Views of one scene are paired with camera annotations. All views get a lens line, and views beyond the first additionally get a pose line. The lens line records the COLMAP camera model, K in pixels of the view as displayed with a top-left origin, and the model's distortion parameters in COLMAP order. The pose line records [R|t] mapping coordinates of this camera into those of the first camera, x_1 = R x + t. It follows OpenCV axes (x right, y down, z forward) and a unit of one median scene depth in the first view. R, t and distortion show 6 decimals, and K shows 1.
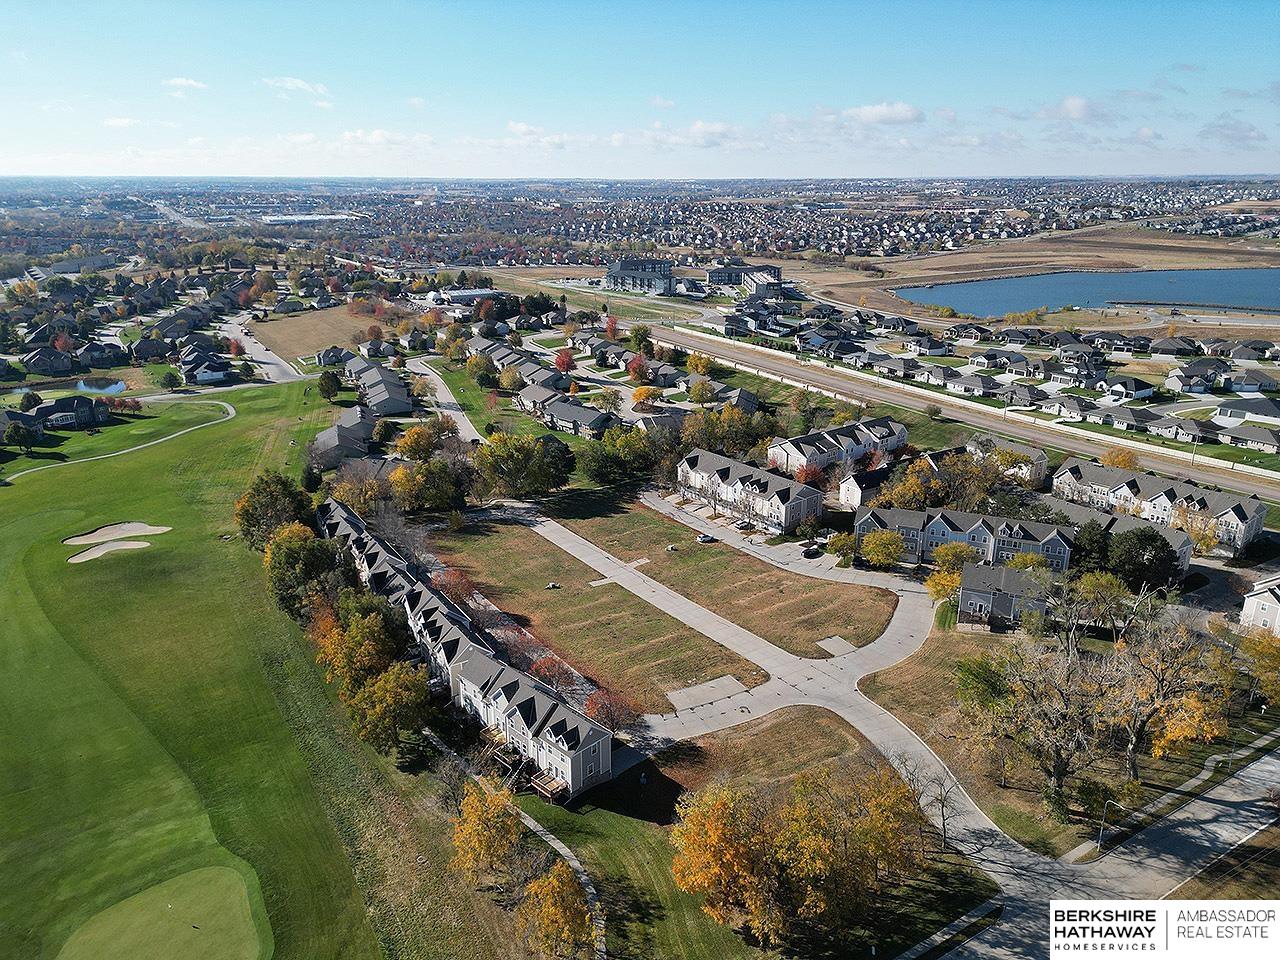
lens RADIAL K [[893.2, 0, 631.9], [0, 893.2, 477.4], [0, 0, 1]] dist [0.086435, -0.084603]
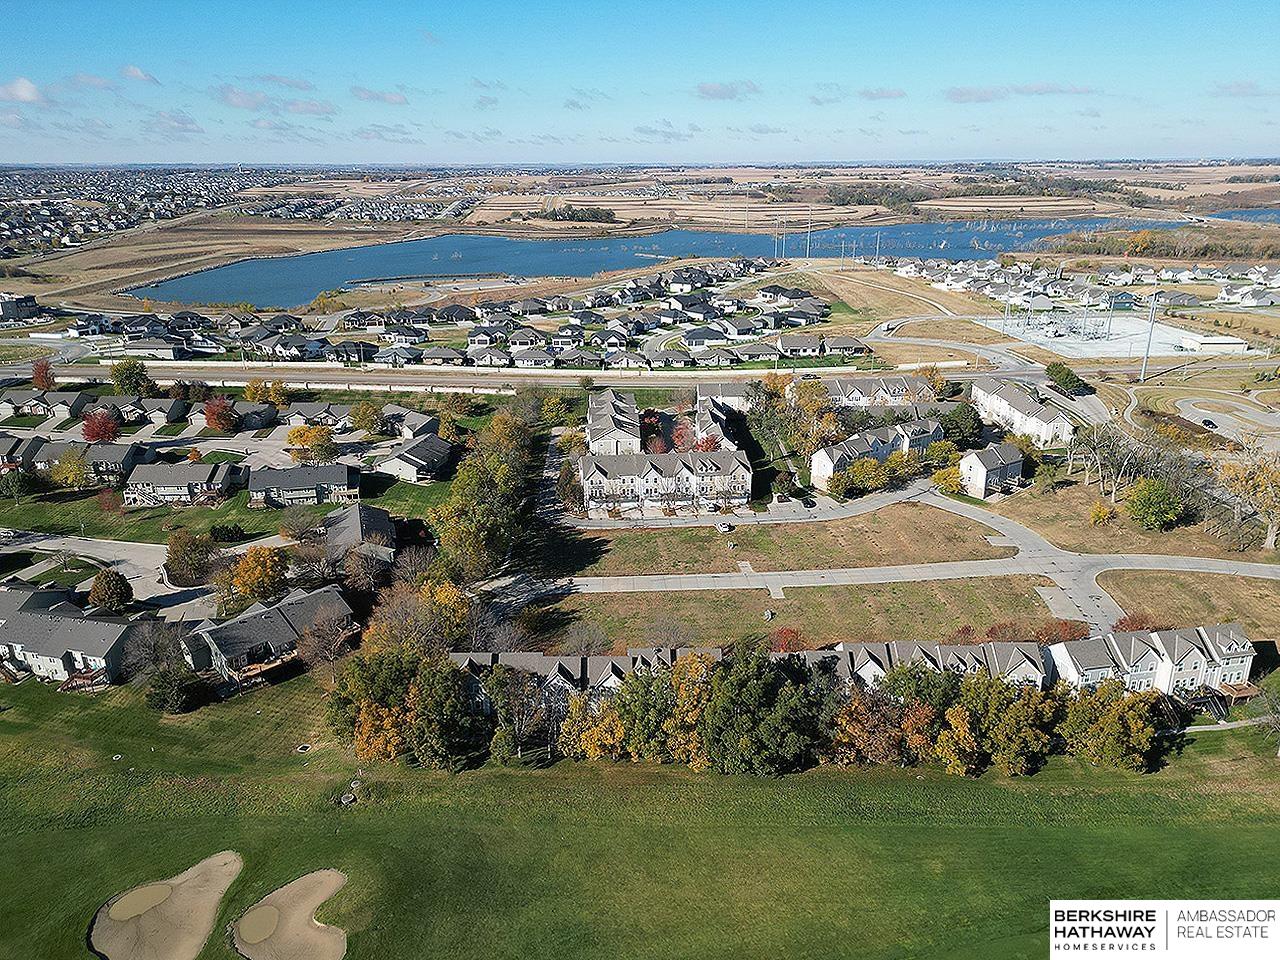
lens RADIAL K [[893.2, 0, 592.3], [0, 893.2, 482.8], [0, 0, 1]] dist [0.078553, -0.074089]
pose [[0.542073, -0.282958, 0.791259, -0.441822], [0.269382, 0.950424, 0.155329, -0.099238], [-0.795984, 0.128952, 0.591423, 0.299487]]
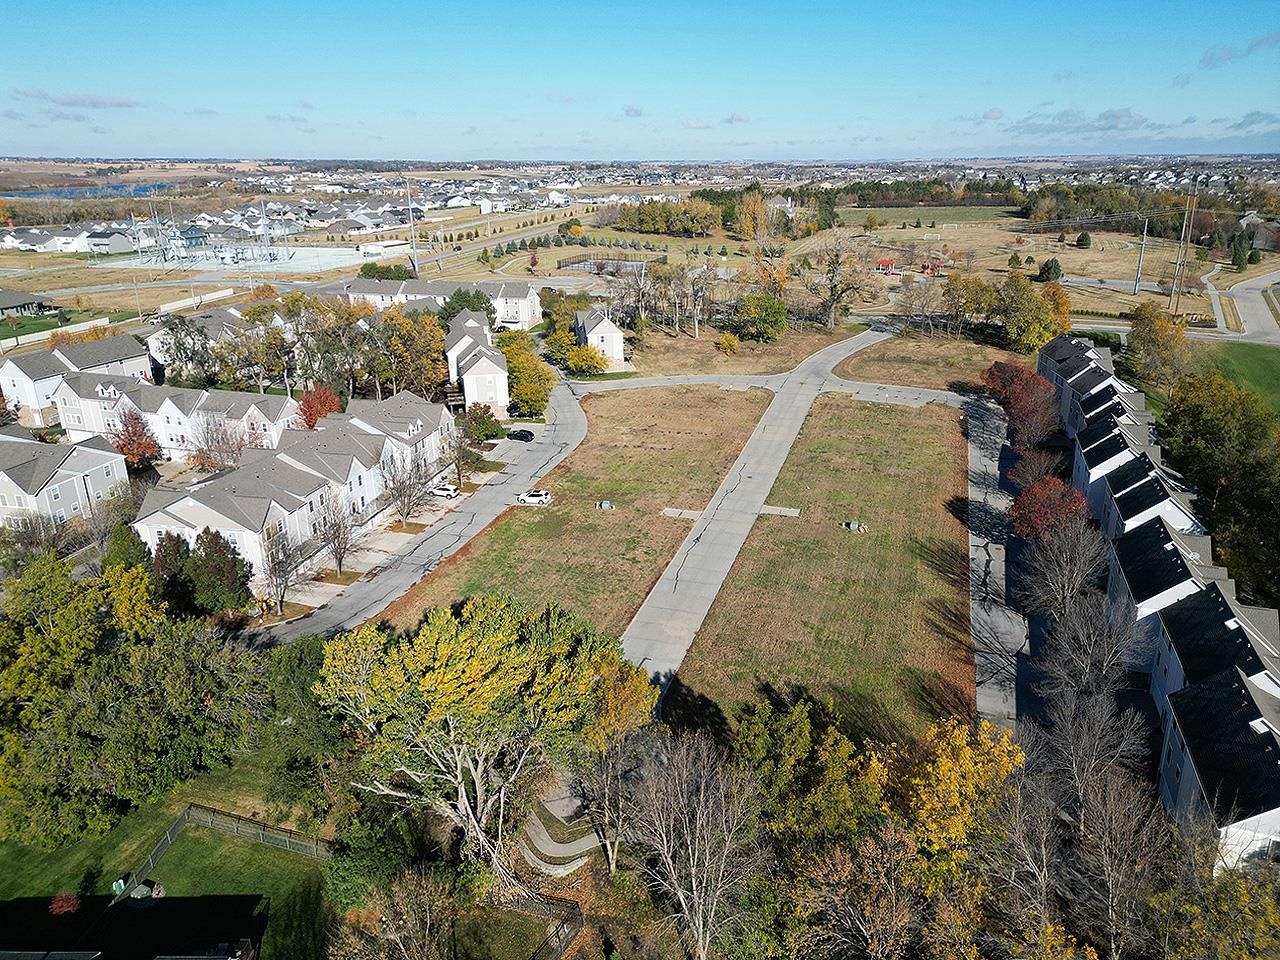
lens RADIAL K [[893.2, 0, 631.9], [0, 893.2, 477.4], [0, 0, 1]] dist [0.086435, -0.084603]
pose [[-0.625936, -0.253295, 0.737595, -0.219095], [0.256479, 0.826318, 0.501415, -0.125045], [-0.736494, 0.503031, -0.452258, 0.694441]]
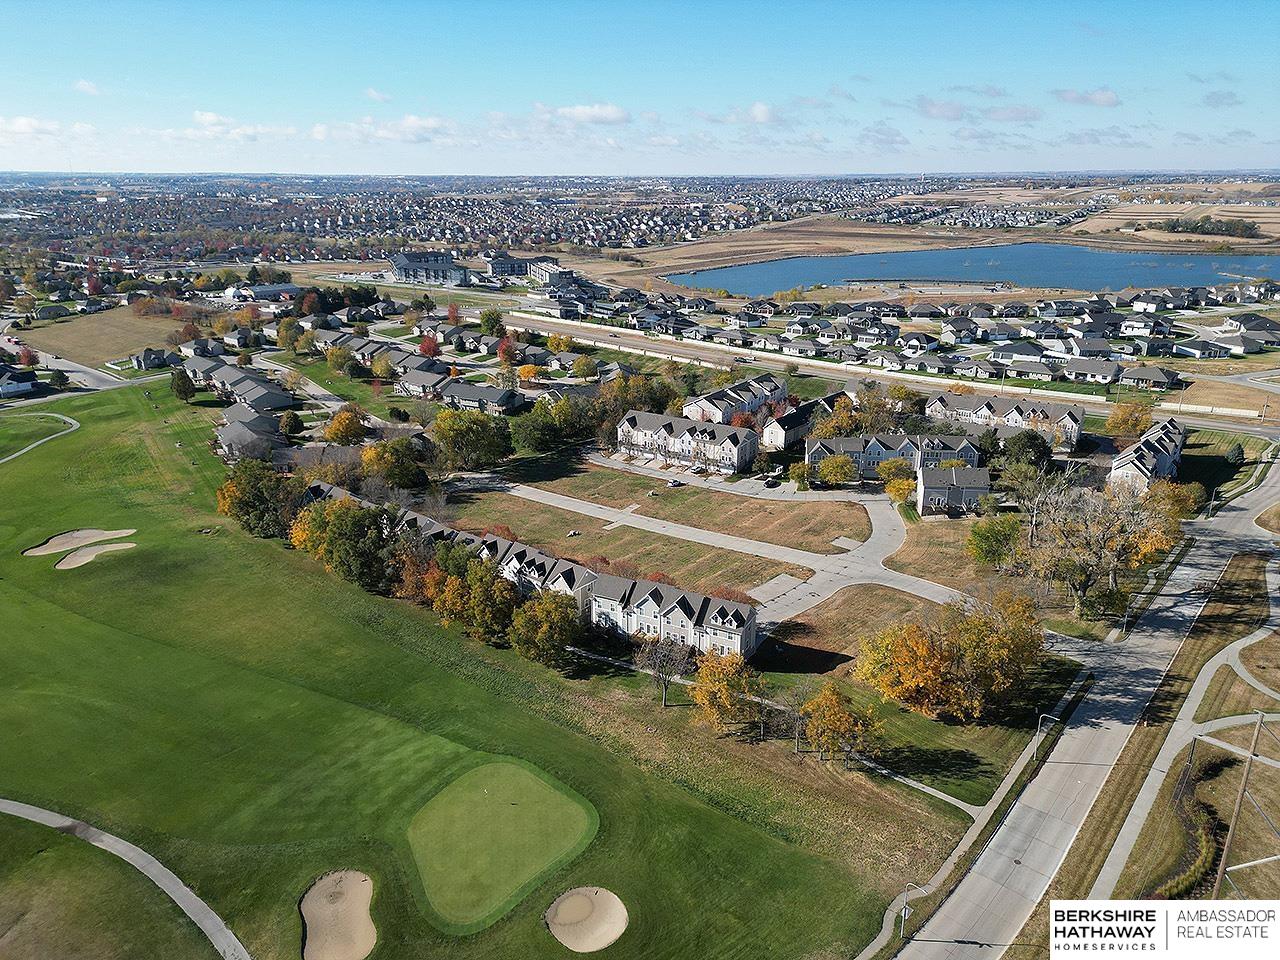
lens RADIAL K [[893.2, 0, 631.9], [0, 893.2, 477.4], [0, 0, 1]] dist [0.086435, -0.084603]
pose [[0.952756, -0.097804, 0.287558, -0.167056], [0.097027, 0.995137, 0.016989, 0.021087], [-0.287822, 0.011715, 0.957612, -0.035726]]
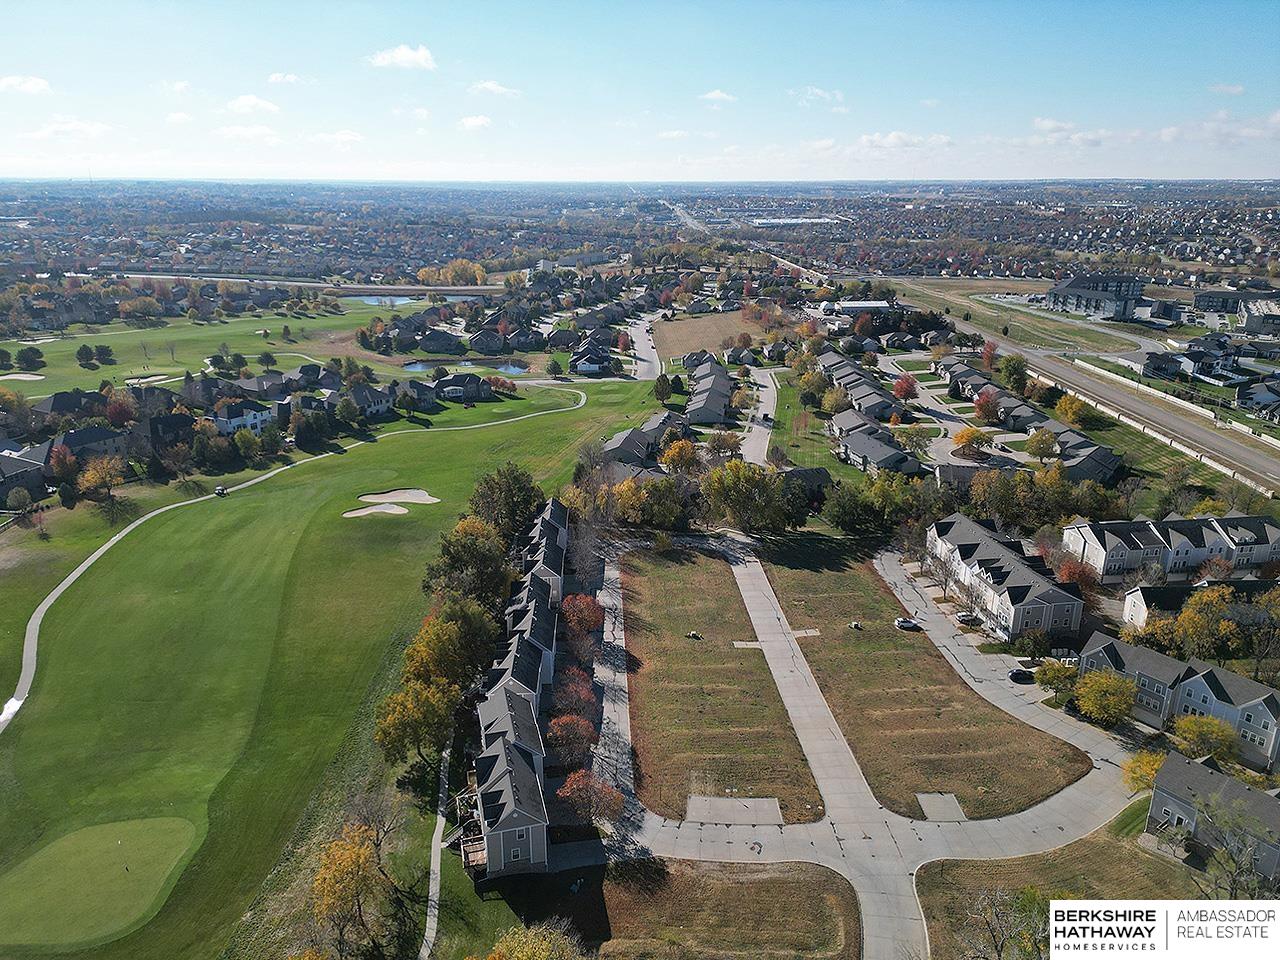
lens RADIAL K [[891.9, 0, 640.0], [0, 891.9, 480.0], [0, 0, 1]] dist [0.093566, -0.084874]
pose [[0.867359, 0.160924, -0.470948, 0.138046], [-0.160972, 0.986128, 0.040494, -0.032820], [0.470932, 0.040686, 0.881231, 0.079593]]
